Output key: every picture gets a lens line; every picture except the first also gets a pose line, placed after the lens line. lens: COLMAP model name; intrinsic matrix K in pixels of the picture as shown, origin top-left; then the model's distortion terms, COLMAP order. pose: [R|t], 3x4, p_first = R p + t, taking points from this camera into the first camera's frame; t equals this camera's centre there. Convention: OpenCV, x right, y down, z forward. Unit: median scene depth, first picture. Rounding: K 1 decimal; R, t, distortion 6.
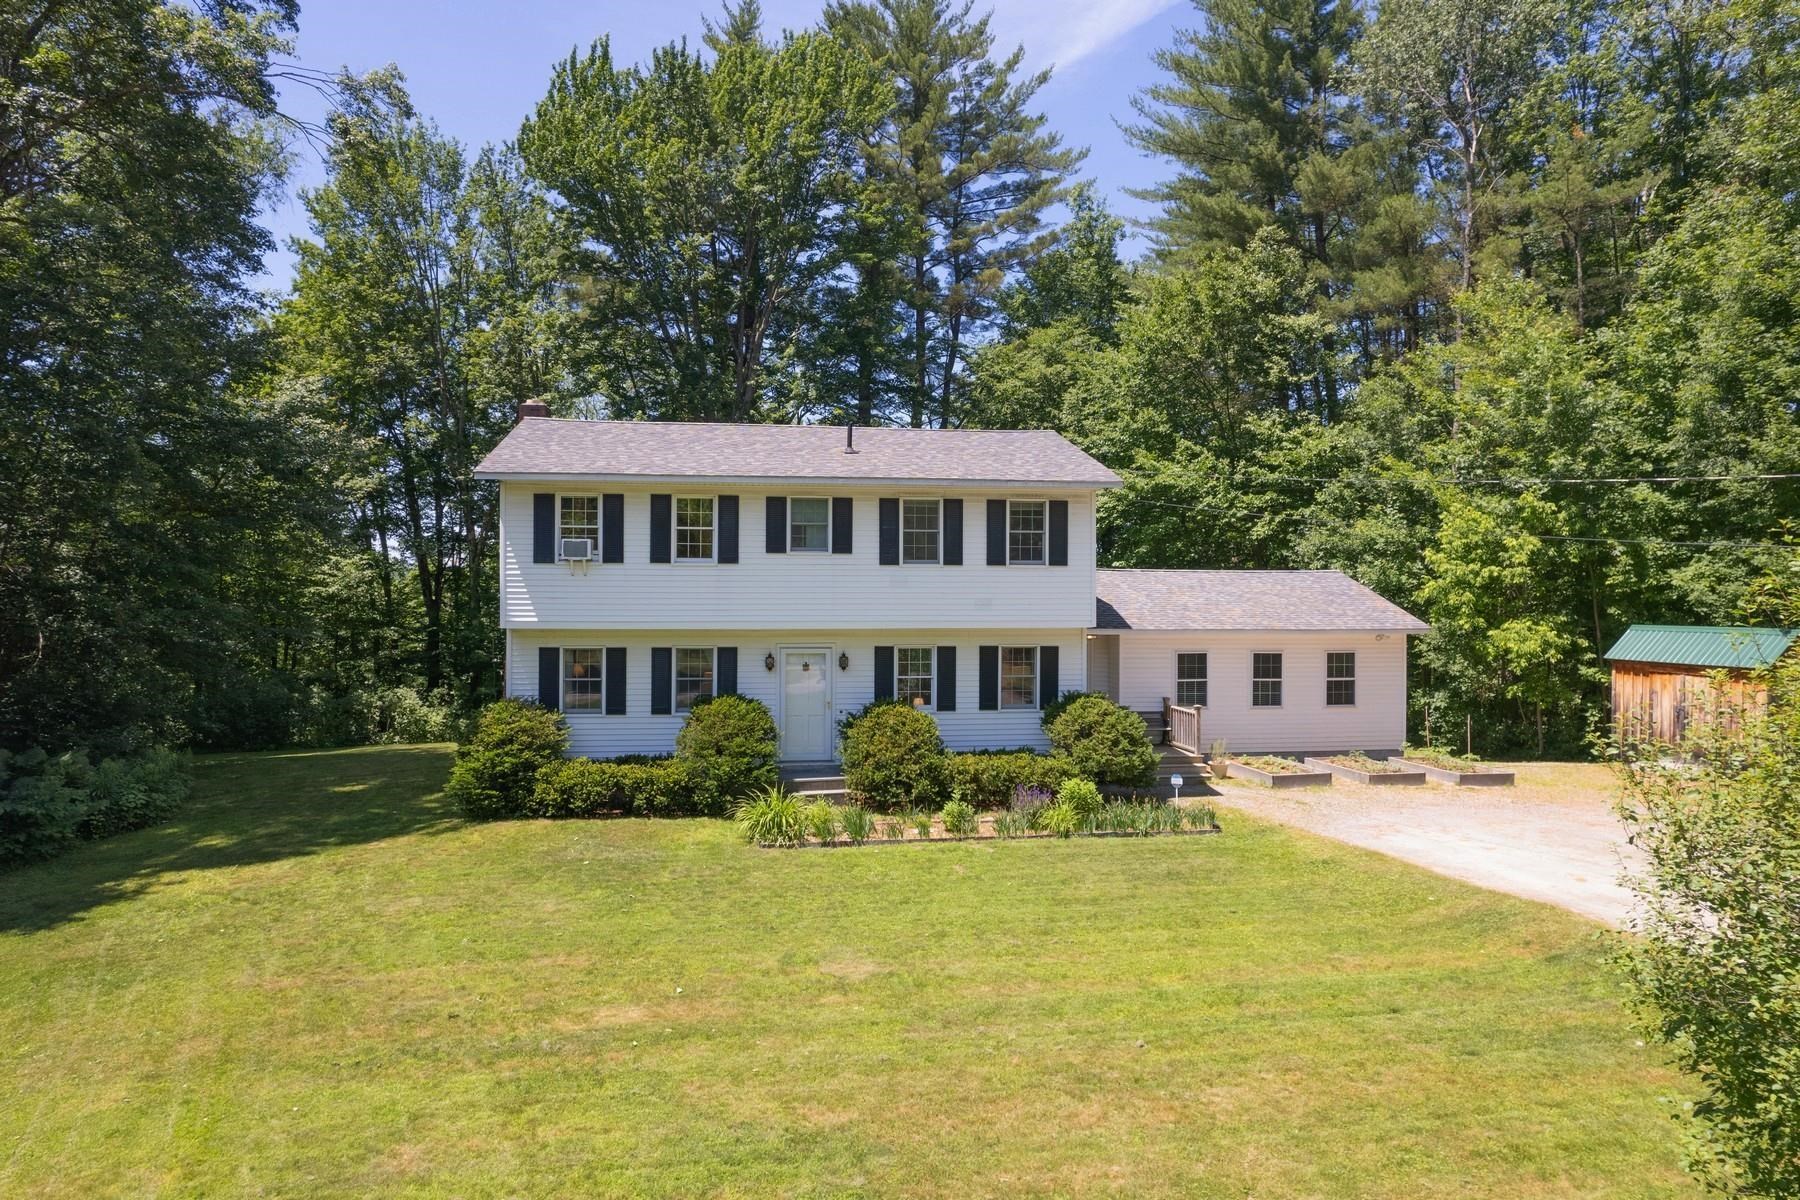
lens RADIAL K [[1147.9, 0, 900.0], [0, 1147.9, 600.0], [0, 0, 1]] dist [-0.063180, 0.001096]
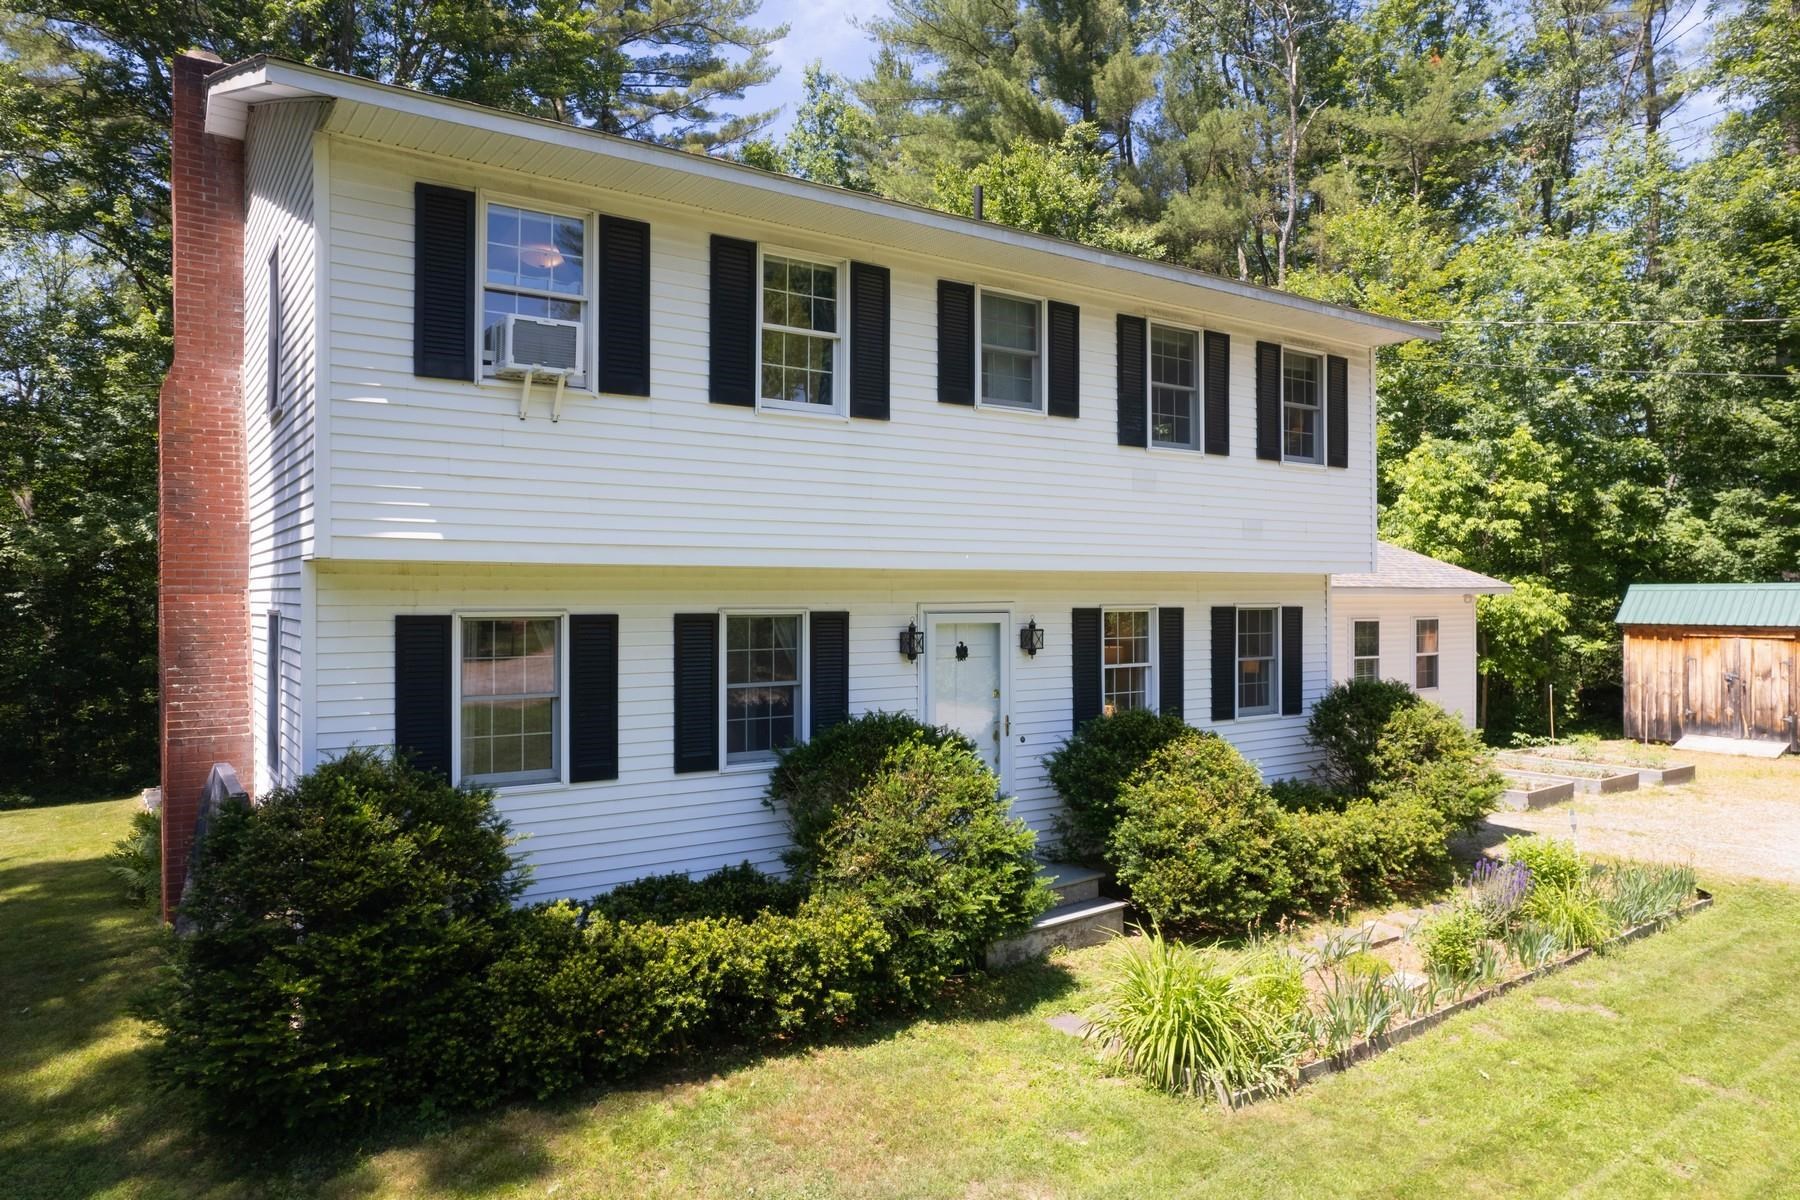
lens RADIAL K [[1147.9, 0, 900.0], [0, 1147.9, 600.0], [0, 0, 1]] dist [-0.063180, 0.001096]
pose [[0.895042, -0.004391, 0.445961, -0.326173], [0.001010, 0.999969, 0.007819, 0.033208], [-0.445981, -0.006548, 0.895018, 0.583568]]
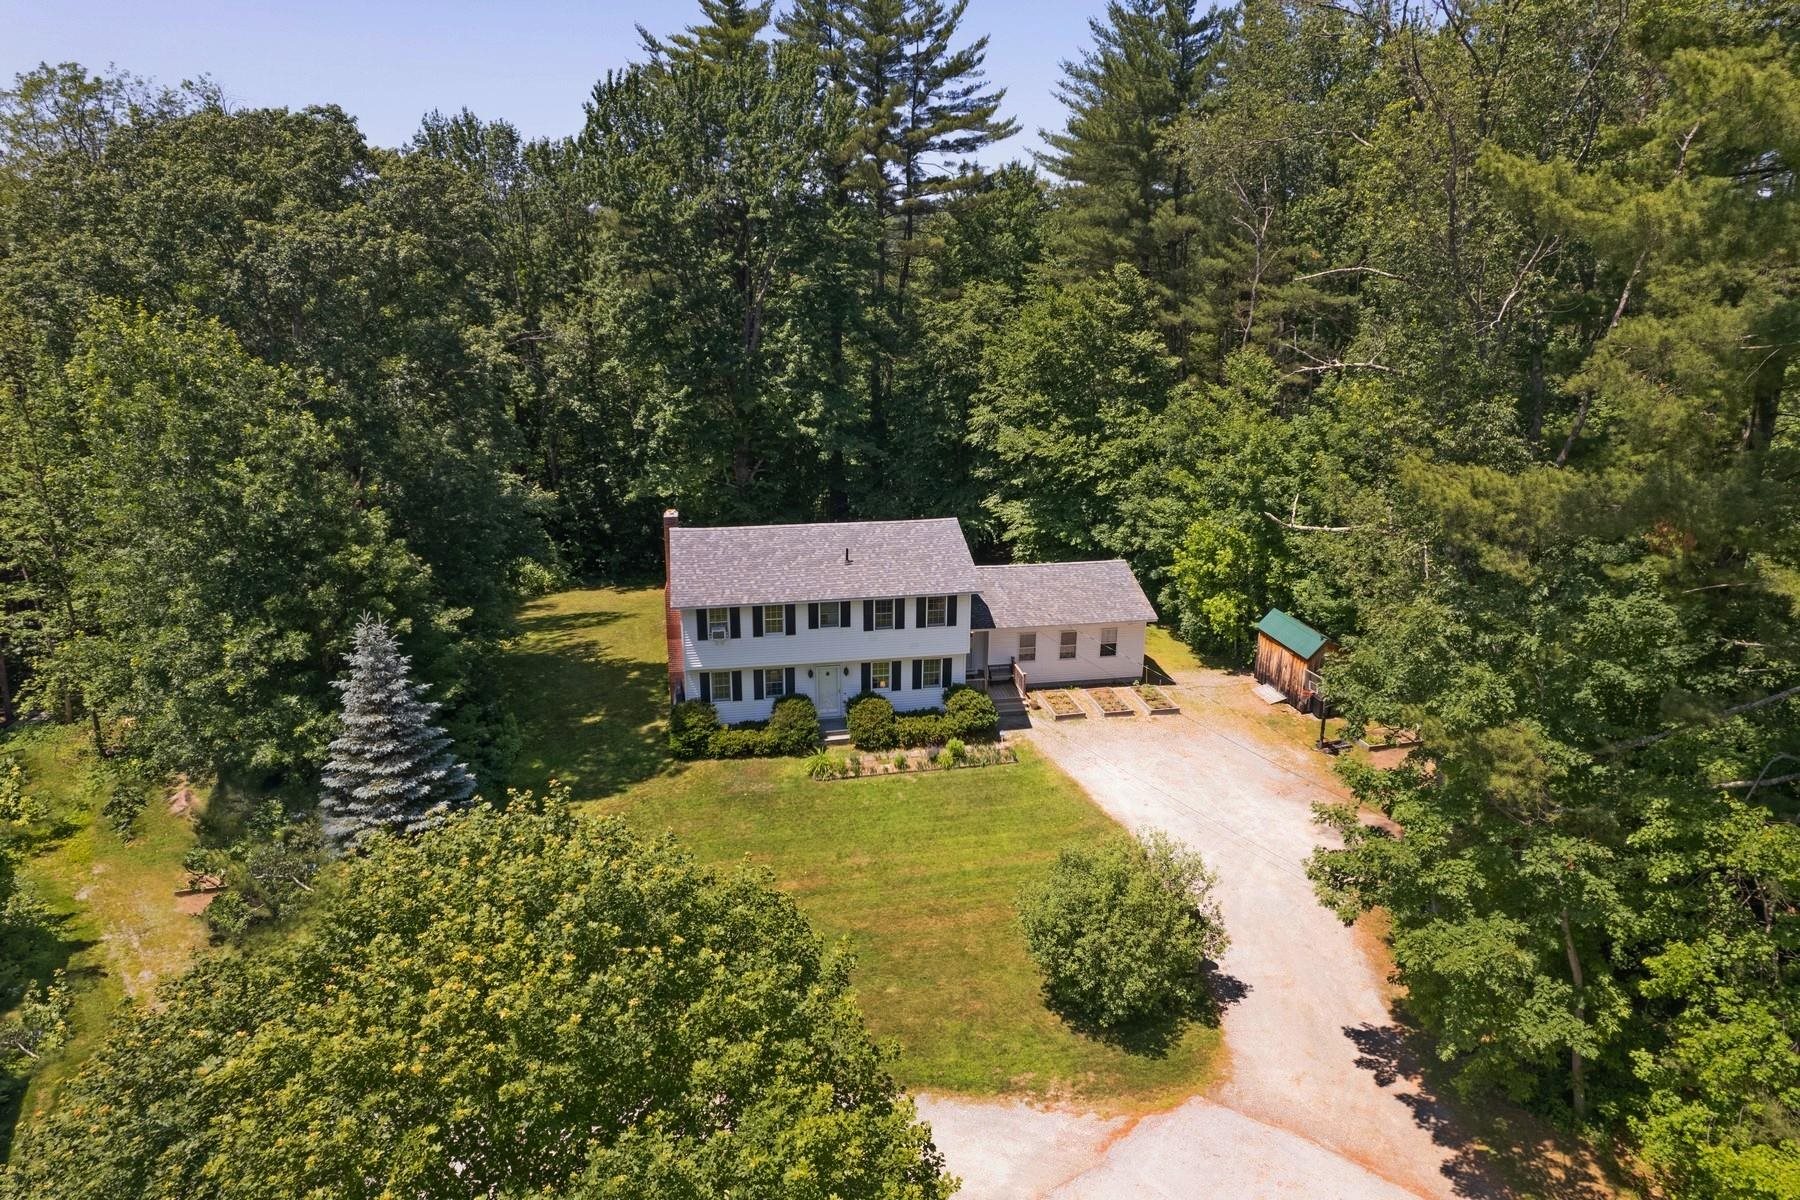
lens RADIAL K [[1196.0, 0, 894.3], [0, 1196.0, 539.7], [0, 0, 1]] dist [-0.128304, 0.000173]
pose [[0.999499, -0.008162, 0.030582, -0.026720], [-0.000398, 0.962860, 0.270002, -0.755615], [-0.031649, -0.269879, 0.962374, -1.000325]]
